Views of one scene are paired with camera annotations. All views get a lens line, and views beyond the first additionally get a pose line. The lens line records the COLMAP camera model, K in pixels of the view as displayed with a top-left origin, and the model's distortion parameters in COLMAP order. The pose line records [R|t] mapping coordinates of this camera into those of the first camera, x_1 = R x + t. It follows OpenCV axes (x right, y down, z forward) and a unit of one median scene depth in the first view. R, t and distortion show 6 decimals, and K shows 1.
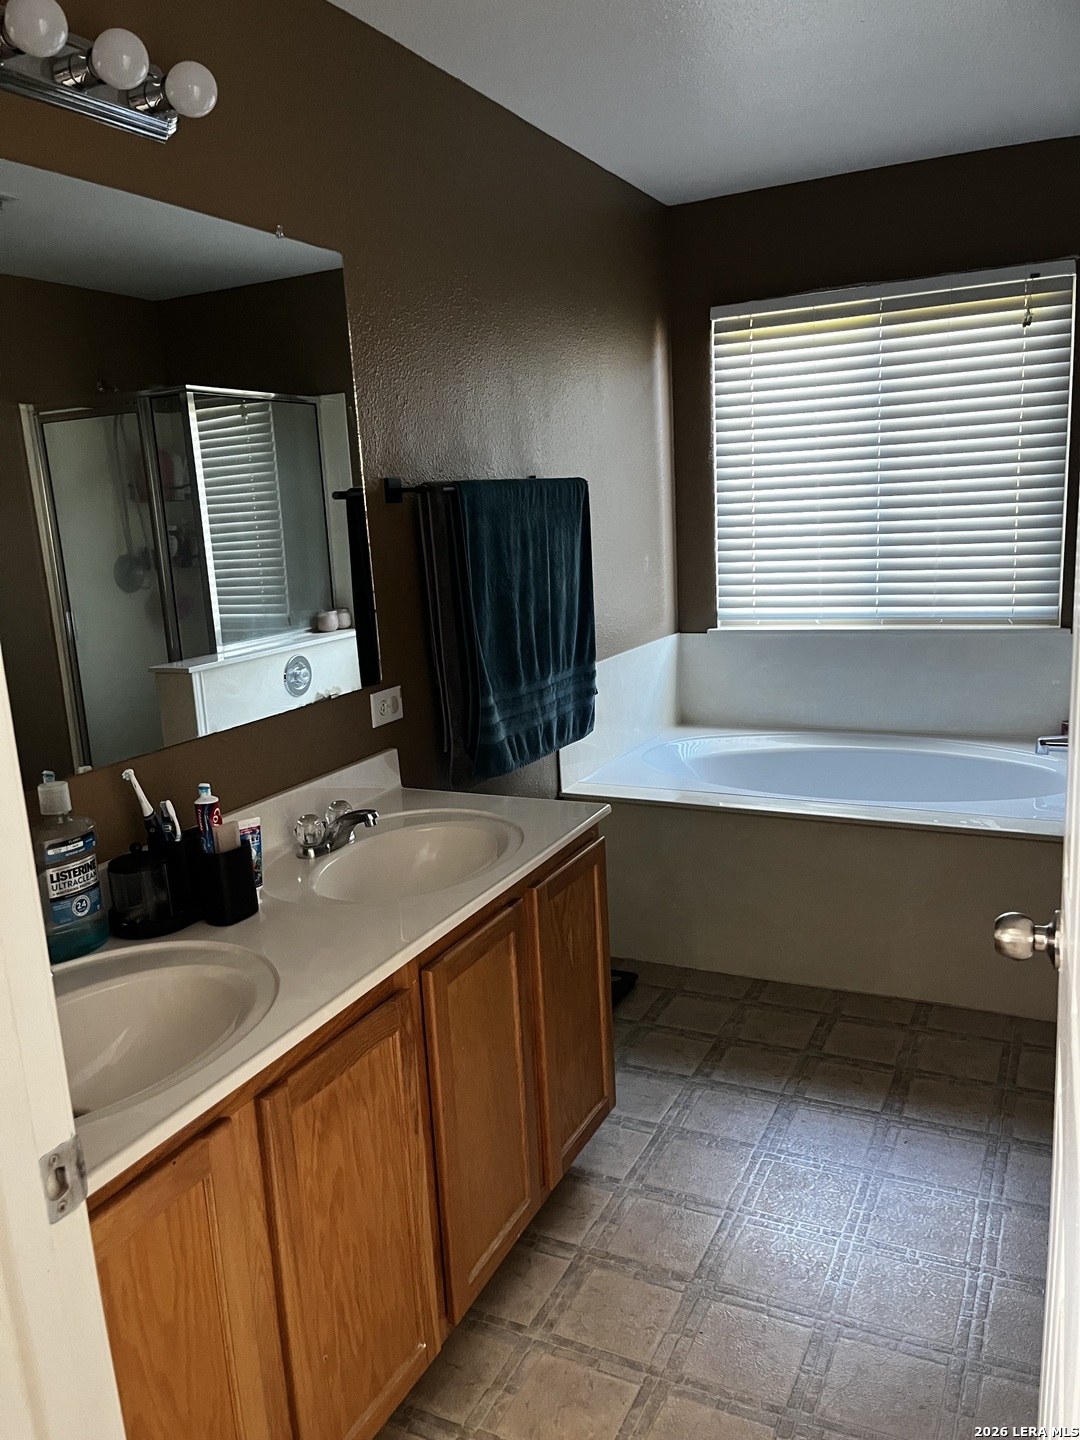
lens RADIAL K [[1090.7, 0, 539.2], [0, 1090.7, 721.3], [0, 0, 1]] dist [0.064095, -0.091500]
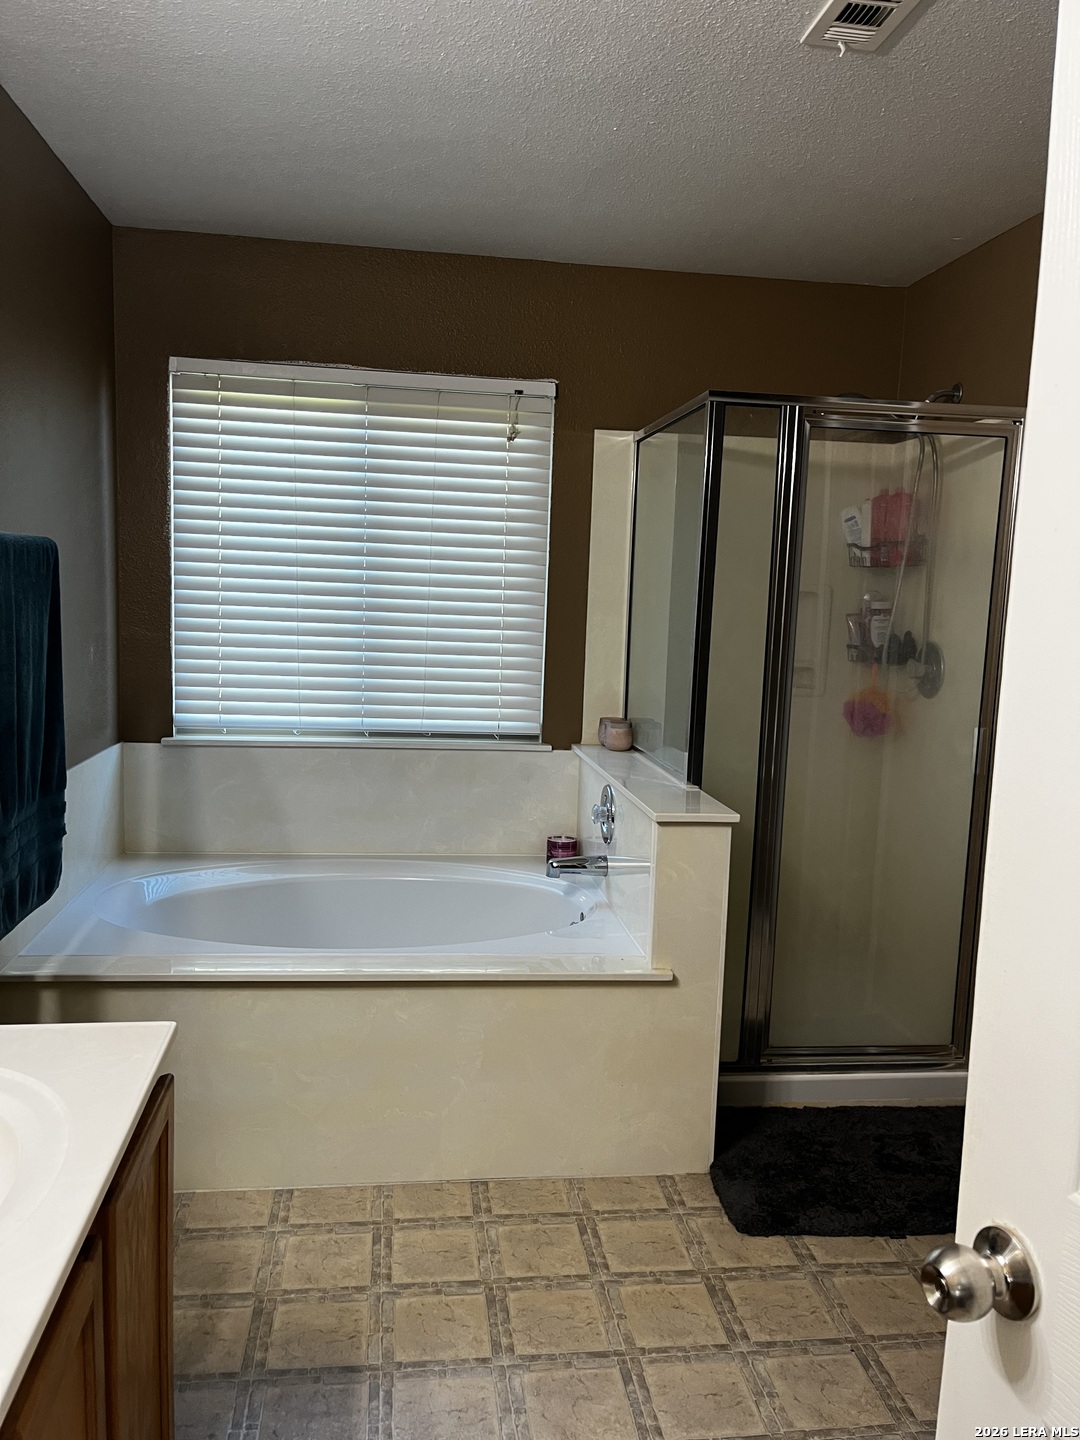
lens RADIAL K [[1090.7, 0, 535.4], [0, 1090.7, 724.1], [0, 0, 1]] dist [0.064095, -0.091500]
pose [[0.831827, 0.017923, 0.554746, -0.080280], [0.027869, 0.996869, -0.073996, -0.030387], [-0.554335, 0.077012, 0.828723, 0.188454]]
